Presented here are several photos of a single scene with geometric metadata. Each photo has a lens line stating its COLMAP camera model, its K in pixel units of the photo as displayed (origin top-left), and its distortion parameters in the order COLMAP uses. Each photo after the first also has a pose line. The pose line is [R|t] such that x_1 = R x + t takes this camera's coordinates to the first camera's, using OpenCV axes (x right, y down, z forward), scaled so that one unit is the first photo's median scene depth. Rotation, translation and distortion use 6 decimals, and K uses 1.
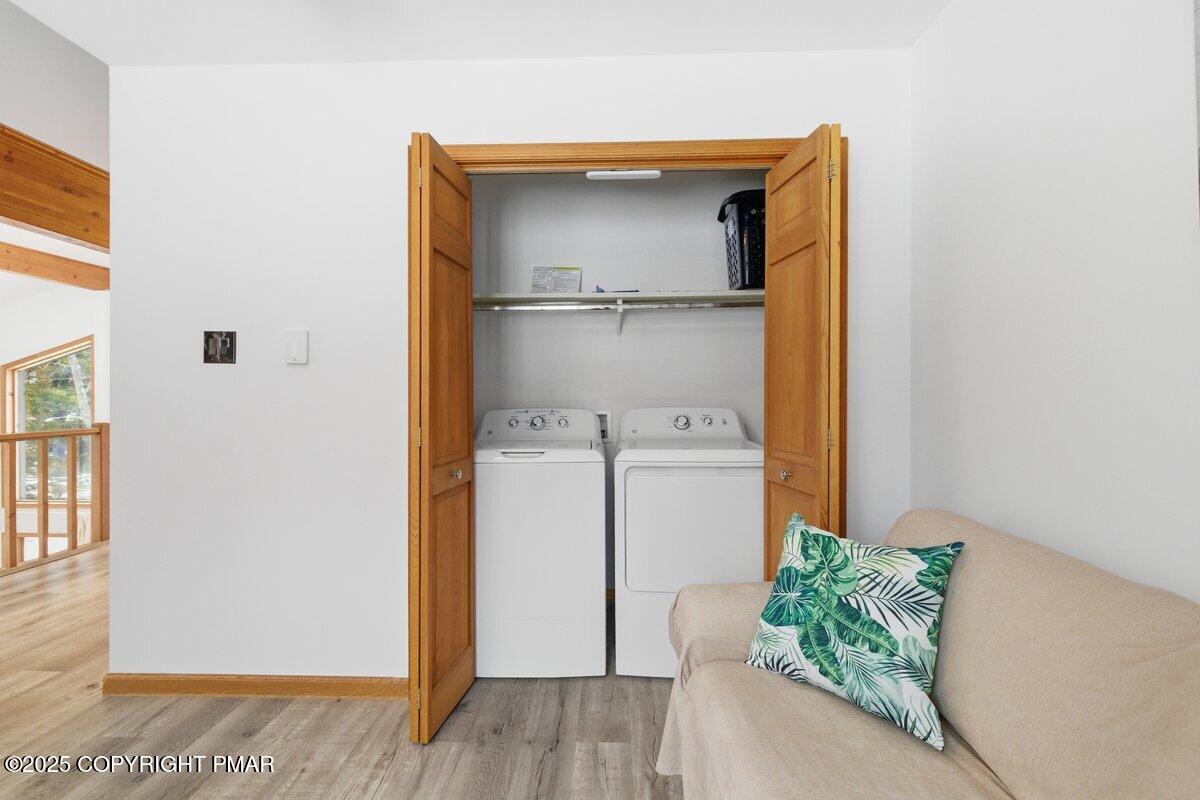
lens RADIAL K [[503.8, 0, 596.9], [0, 503.8, 397.2], [0, 0, 1]] dist [0.001983, 0.000074]
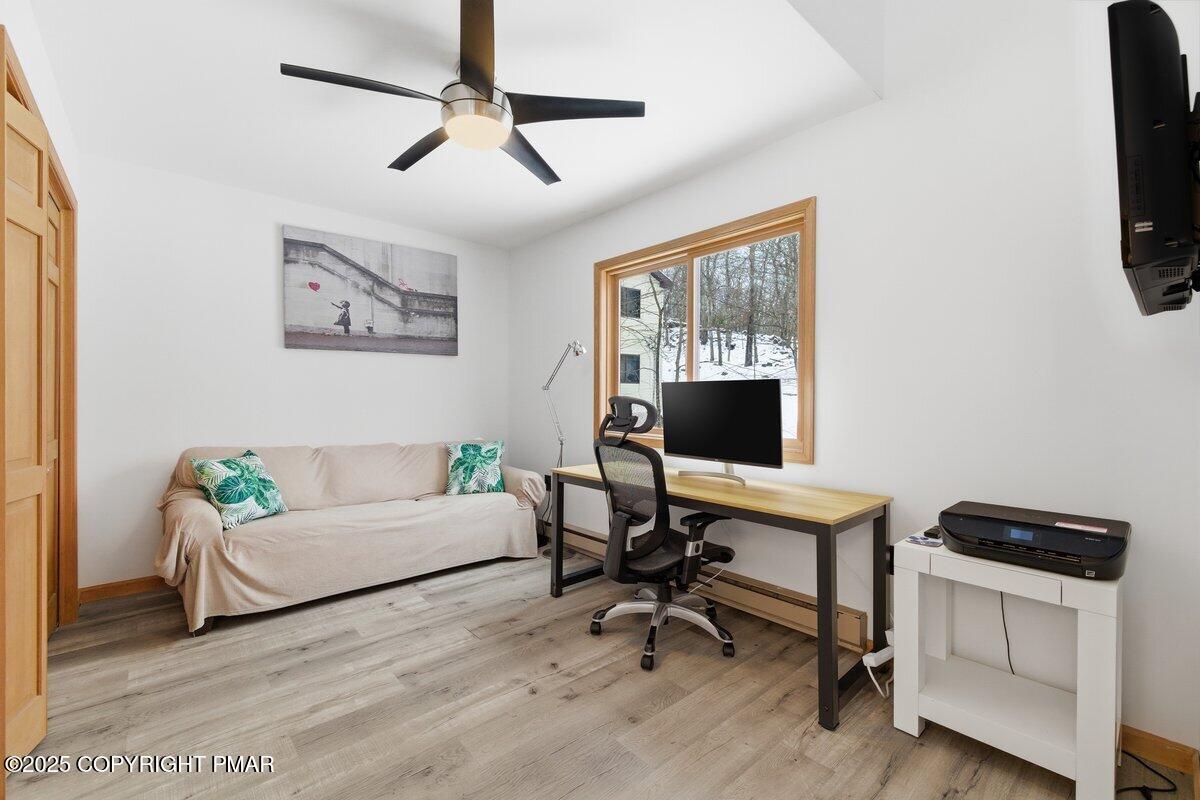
lens RADIAL K [[503.8, 0, 596.9], [0, 503.8, 397.2], [0, 0, 1]] dist [0.001983, 0.000074]
pose [[-0.677607, -0.002096, 0.735421, -1.813134], [-0.001078, 0.999998, 0.001858, 0.010144], [-0.735423, 0.000466, -0.677608, 1.104915]]
